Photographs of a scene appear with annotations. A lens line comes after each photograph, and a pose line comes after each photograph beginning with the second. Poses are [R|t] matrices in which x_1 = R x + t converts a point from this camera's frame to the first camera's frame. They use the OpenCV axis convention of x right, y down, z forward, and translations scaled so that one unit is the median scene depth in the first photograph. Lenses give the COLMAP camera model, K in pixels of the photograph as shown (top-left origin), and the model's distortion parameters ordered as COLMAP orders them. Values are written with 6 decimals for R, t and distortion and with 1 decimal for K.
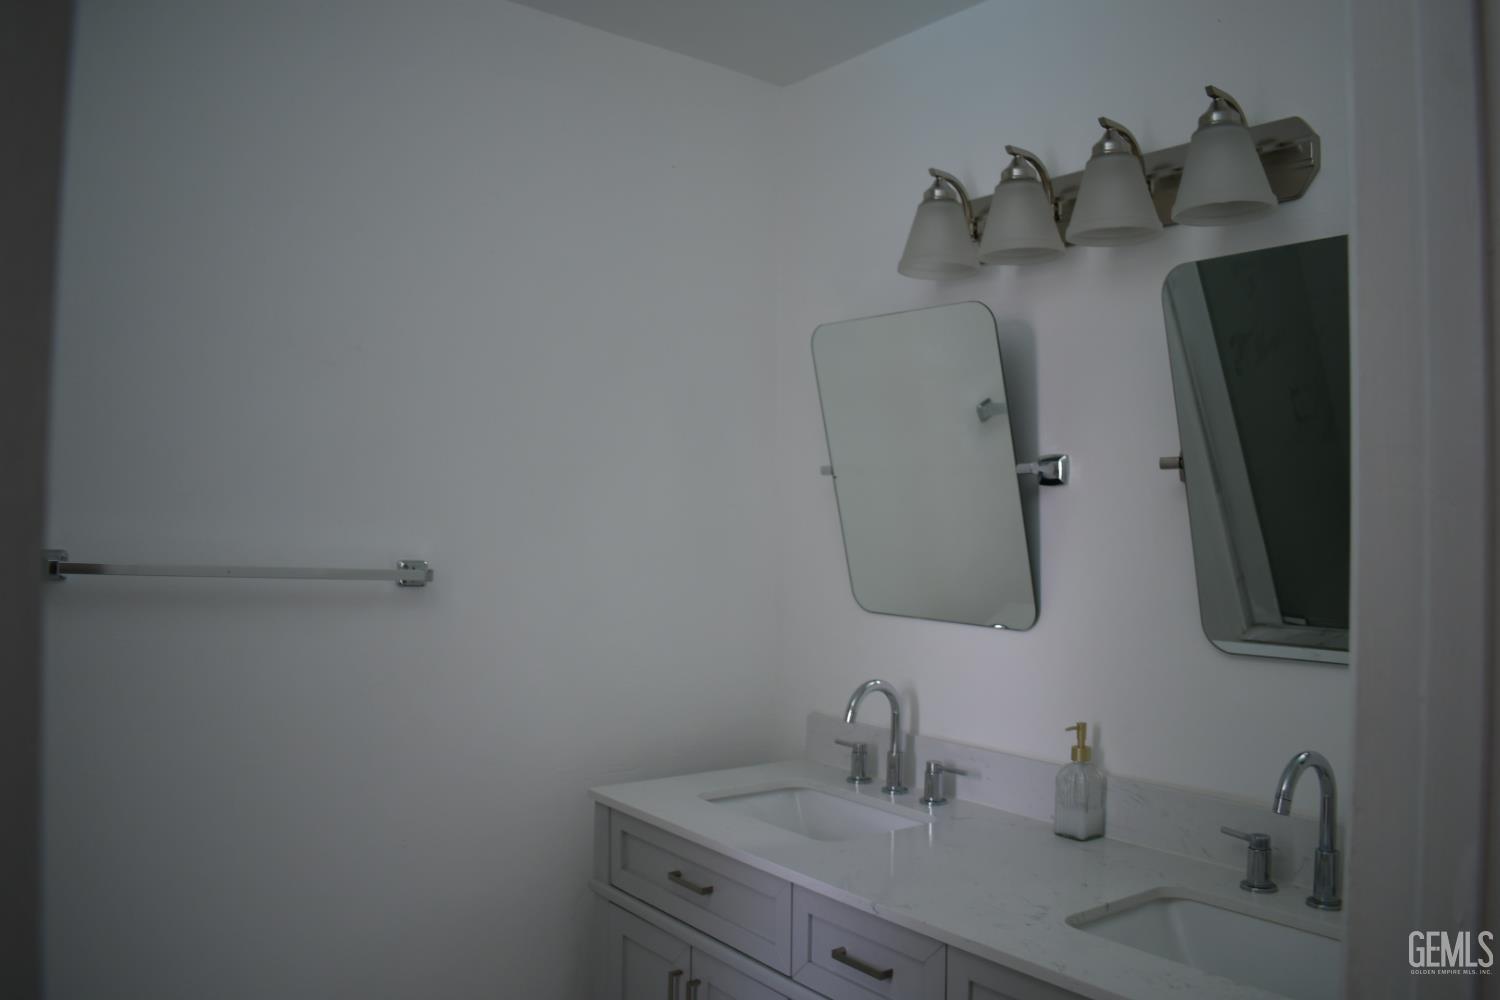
lens RADIAL K [[1167.4, 0, 755.0], [0, 1167.4, 504.6], [0, 0, 1]] dist [-0.089735, 0.002912]
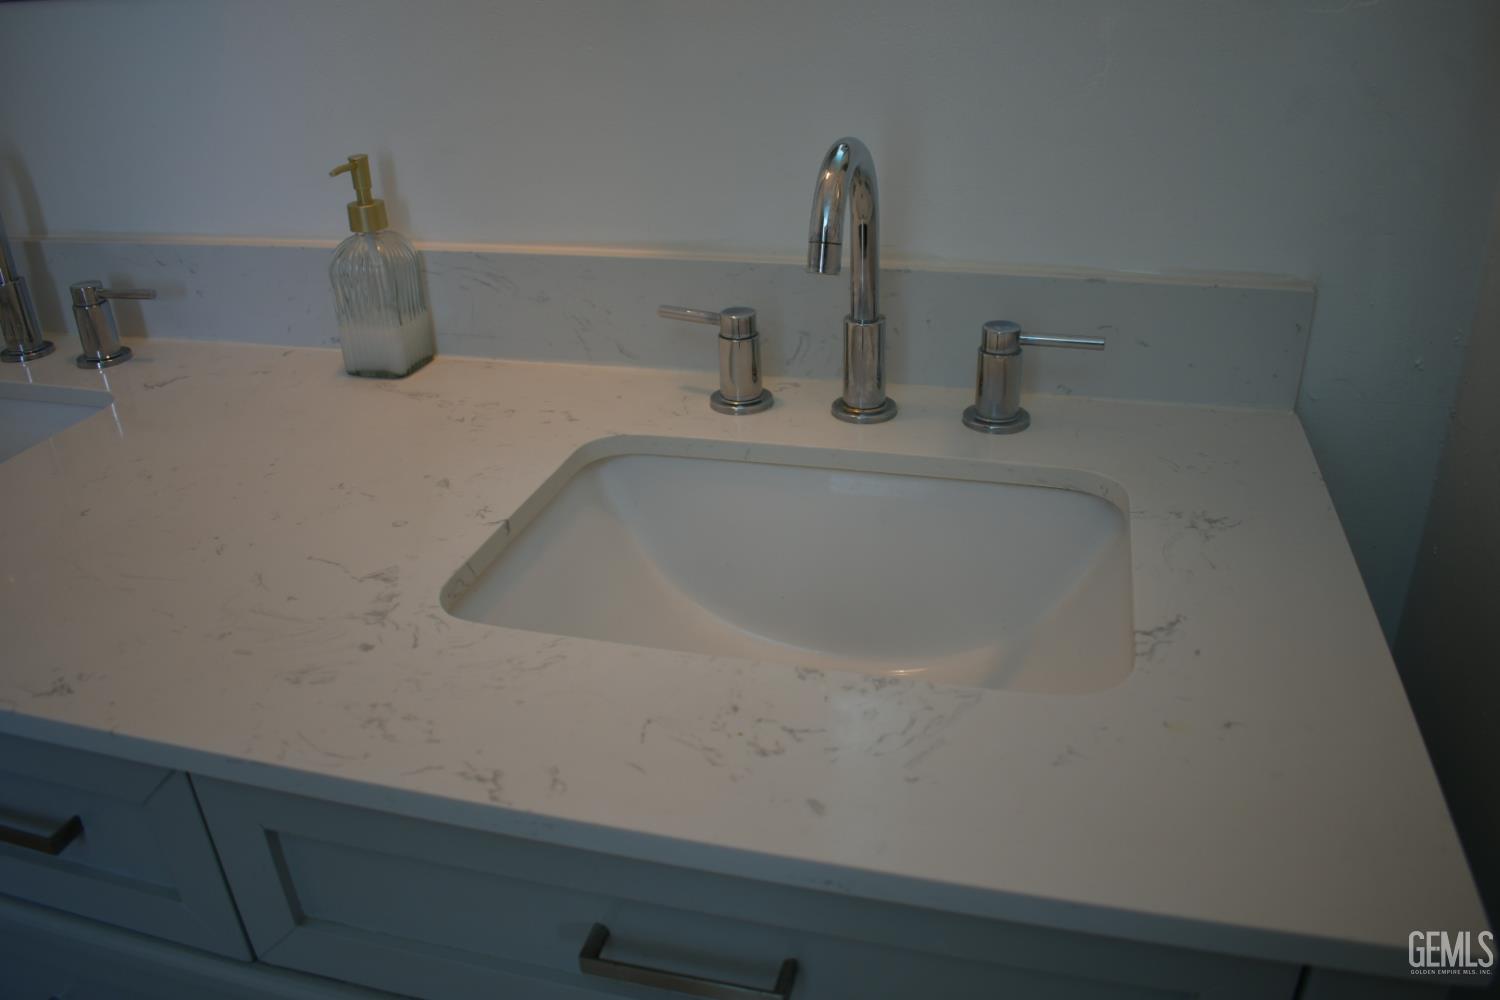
lens RADIAL K [[1167.4, 0, 755.0], [0, 1167.4, 504.6], [0, 0, 1]] dist [-0.089735, 0.002912]
pose [[0.797558, -0.309141, 0.518009, 0.113967], [0.038909, 0.883282, 0.467225, 0.096020], [-0.601986, -0.352484, 0.716497, 0.480396]]
